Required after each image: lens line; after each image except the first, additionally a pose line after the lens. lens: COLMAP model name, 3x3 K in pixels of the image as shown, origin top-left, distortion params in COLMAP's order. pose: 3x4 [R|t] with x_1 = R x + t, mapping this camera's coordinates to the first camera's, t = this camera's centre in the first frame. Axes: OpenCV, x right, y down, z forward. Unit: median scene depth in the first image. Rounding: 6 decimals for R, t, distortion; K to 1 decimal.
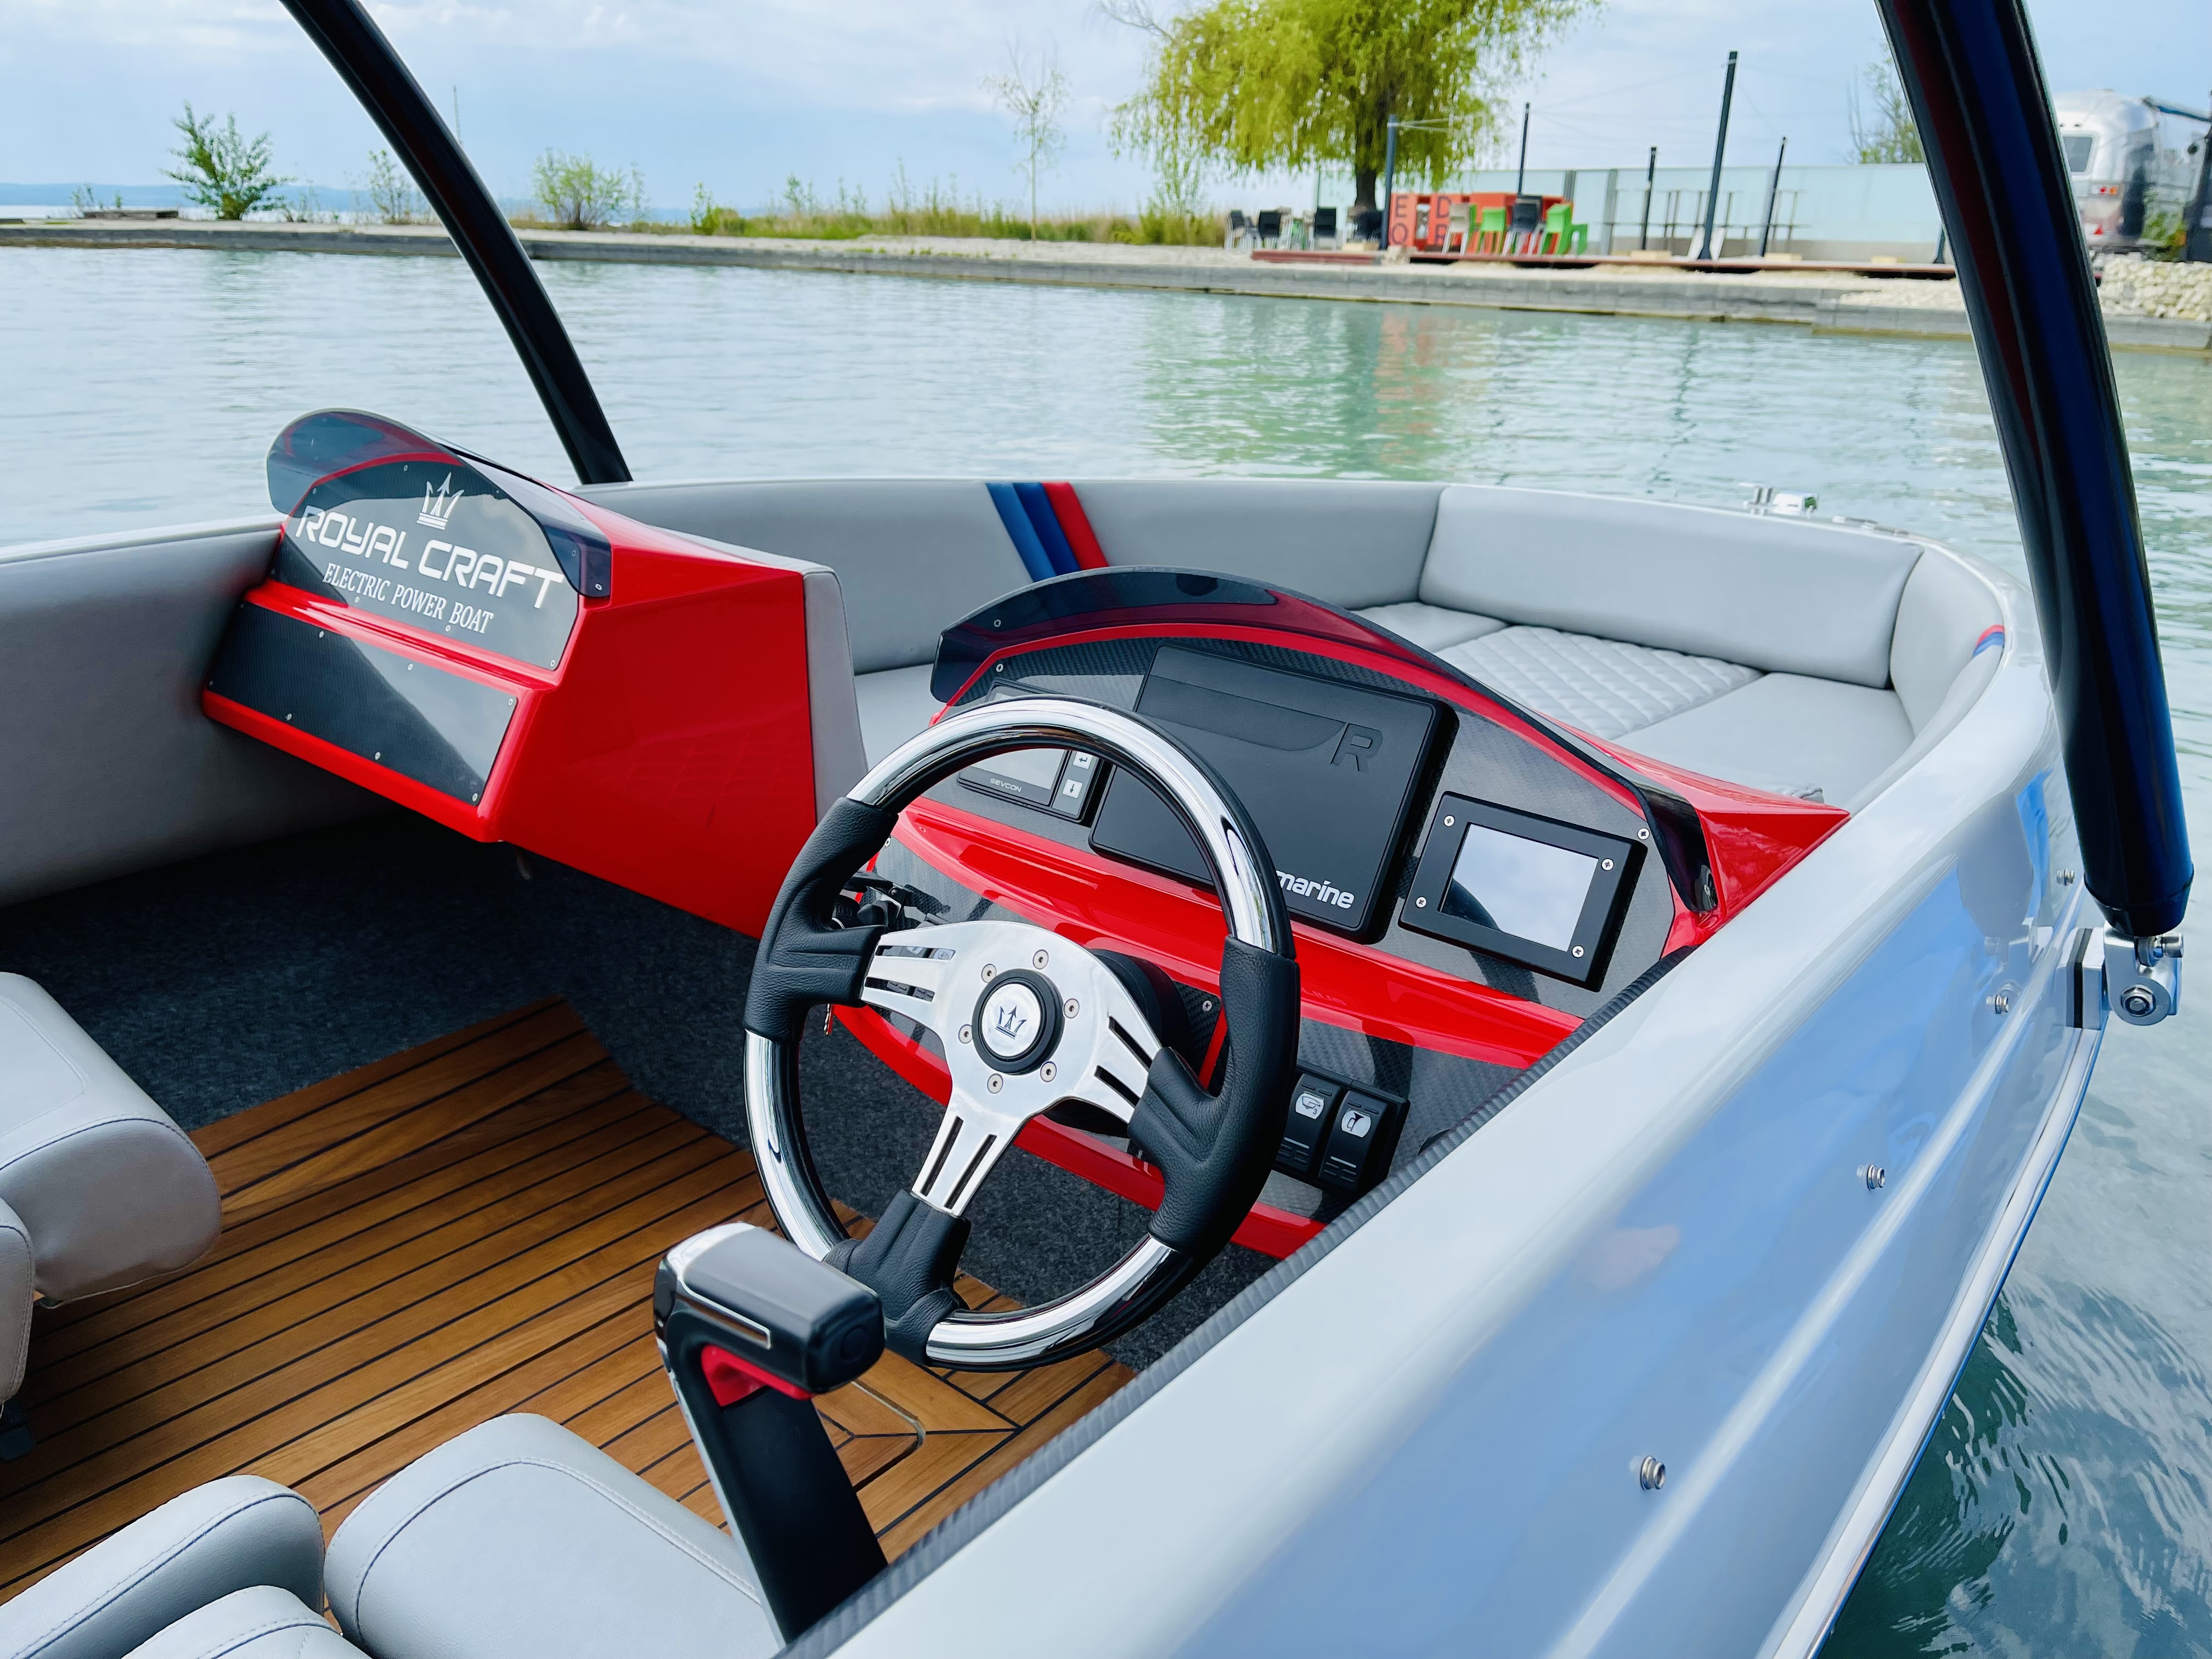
lens RADIAL K [[1683.4, 0, 1093.6], [0, 1683.4, 833.0], [0, 0, 1]] dist [0.044710, -0.062155]
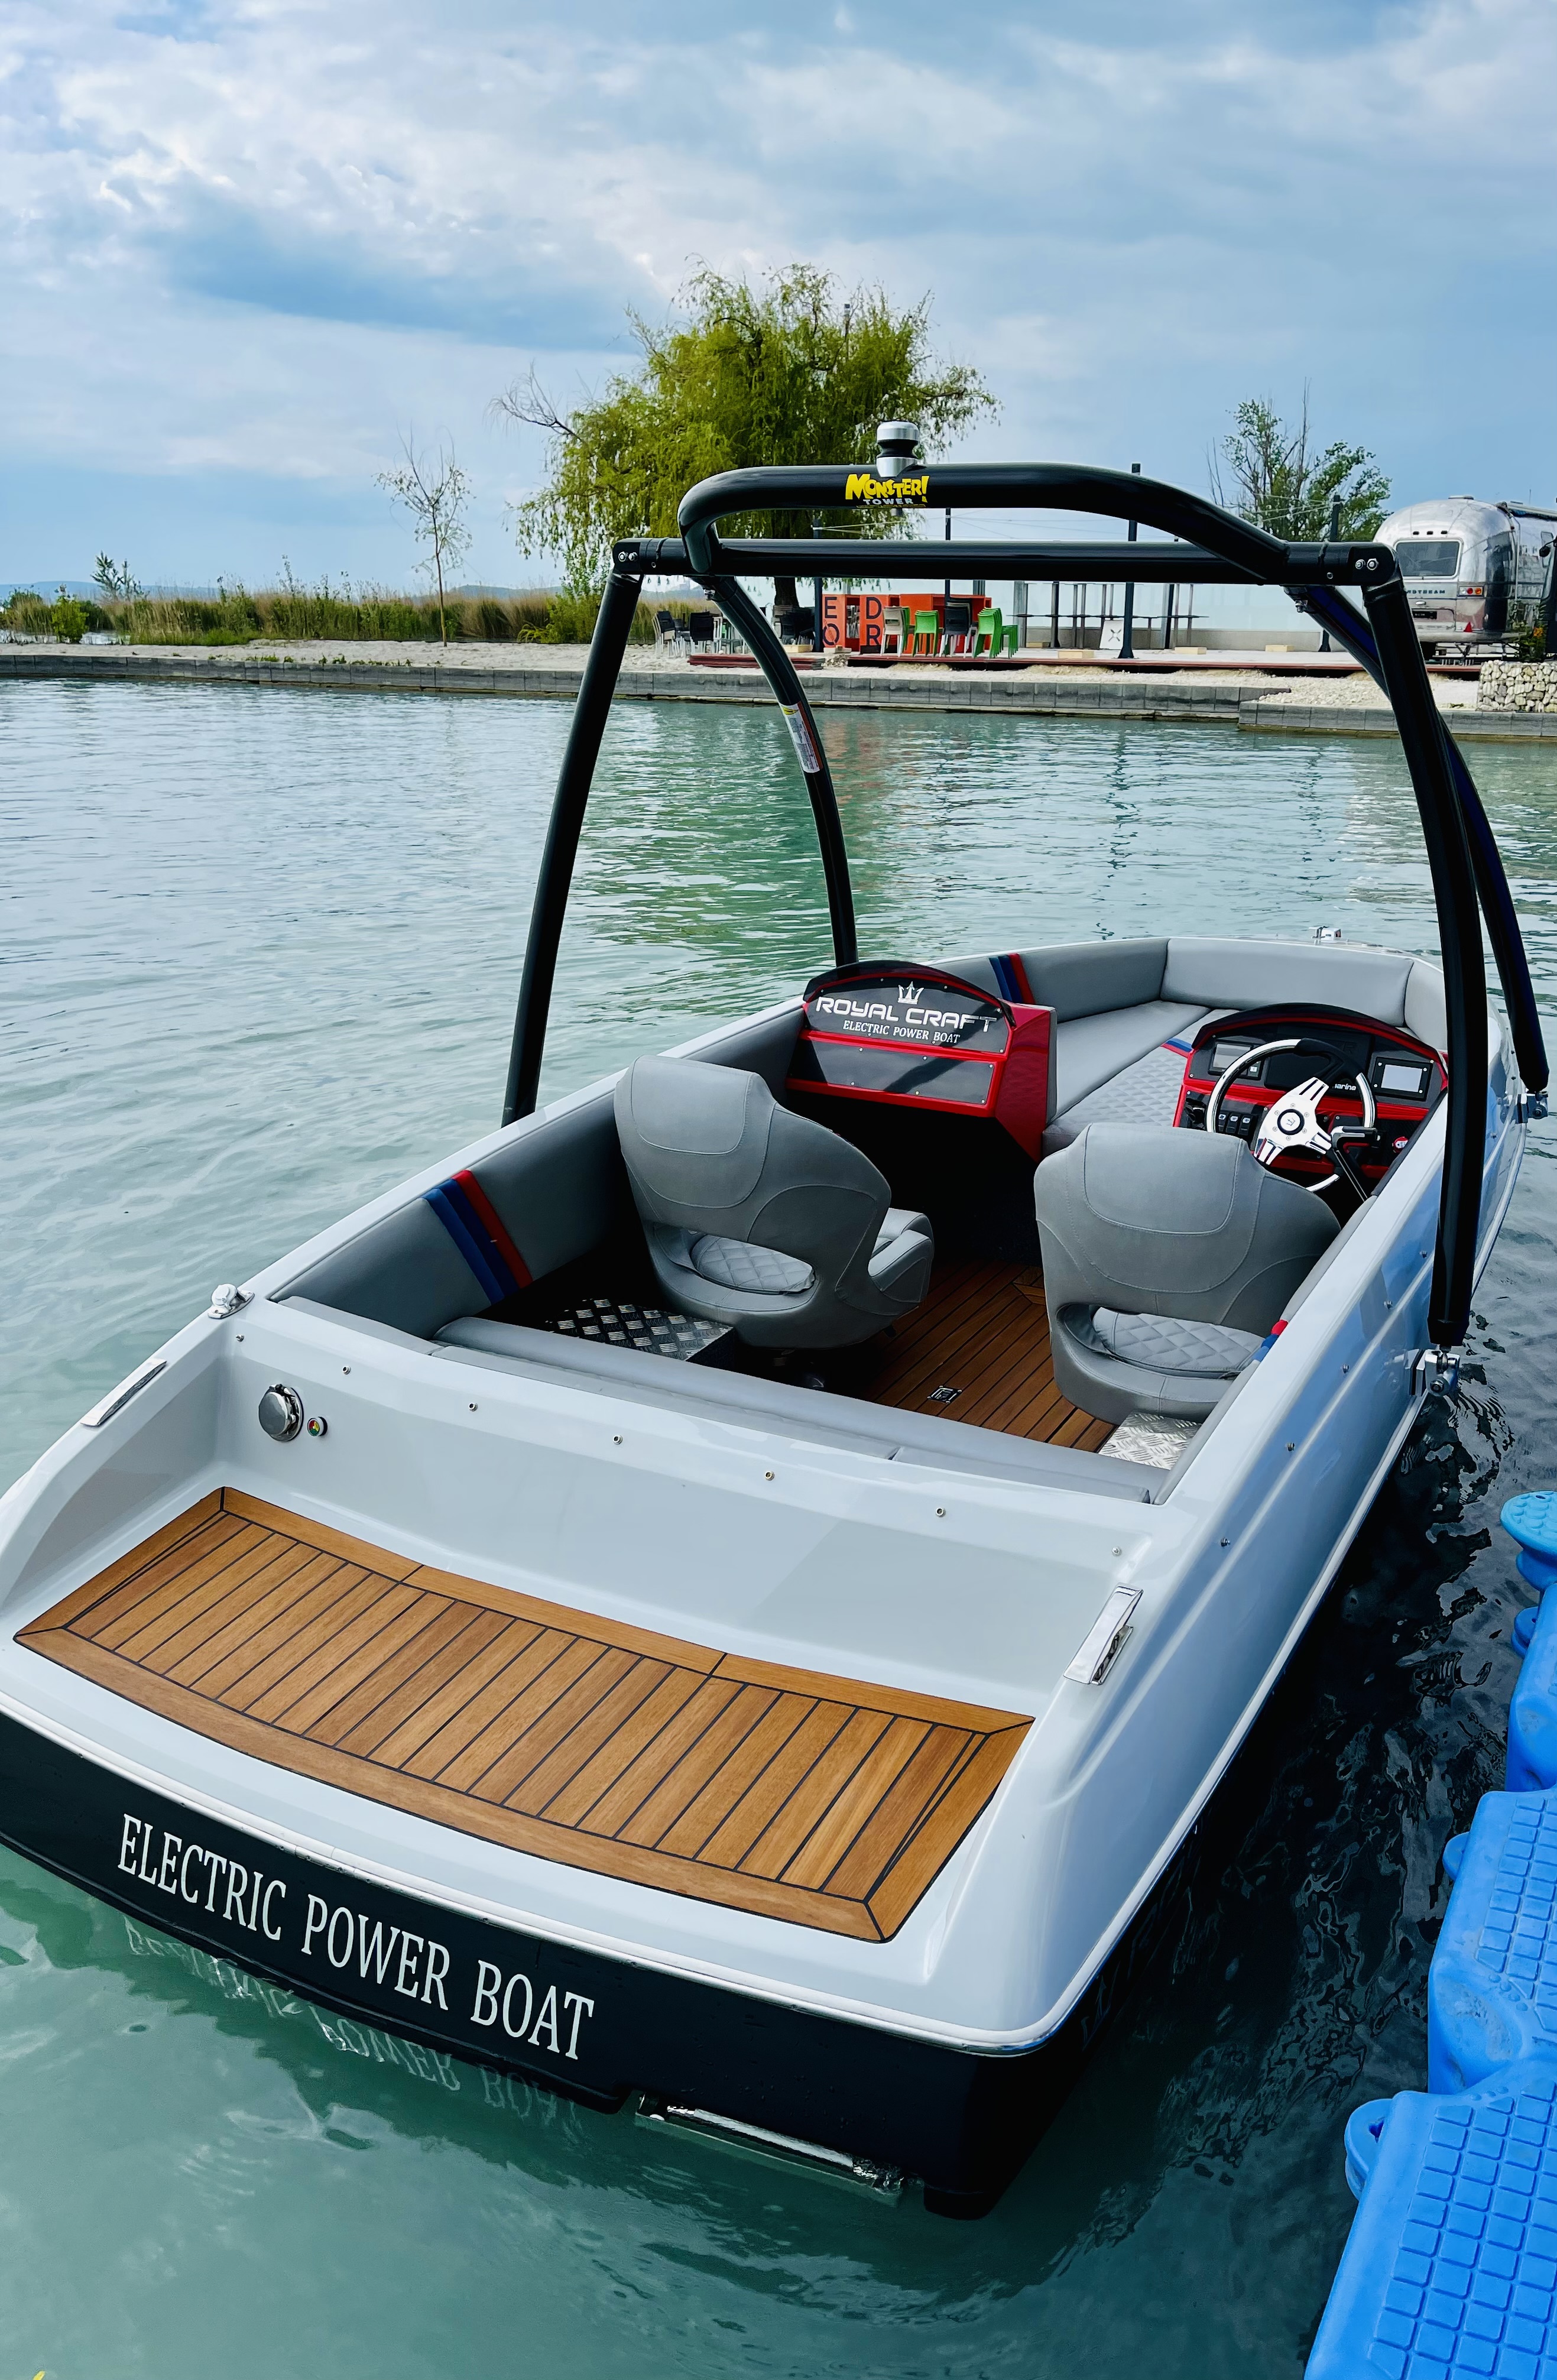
lens RADIAL K [[1950.0, 0, 771.3], [0, 1950.0, 1248.1], [0, 0, 1]] dist [0.041070, 0.003924]
pose [[0.975193, -0.095911, 0.199501, -0.121547], [0.095054, 0.995375, 0.013891, -0.005405], [-0.199911, 0.005417, 0.979799, -0.142444]]
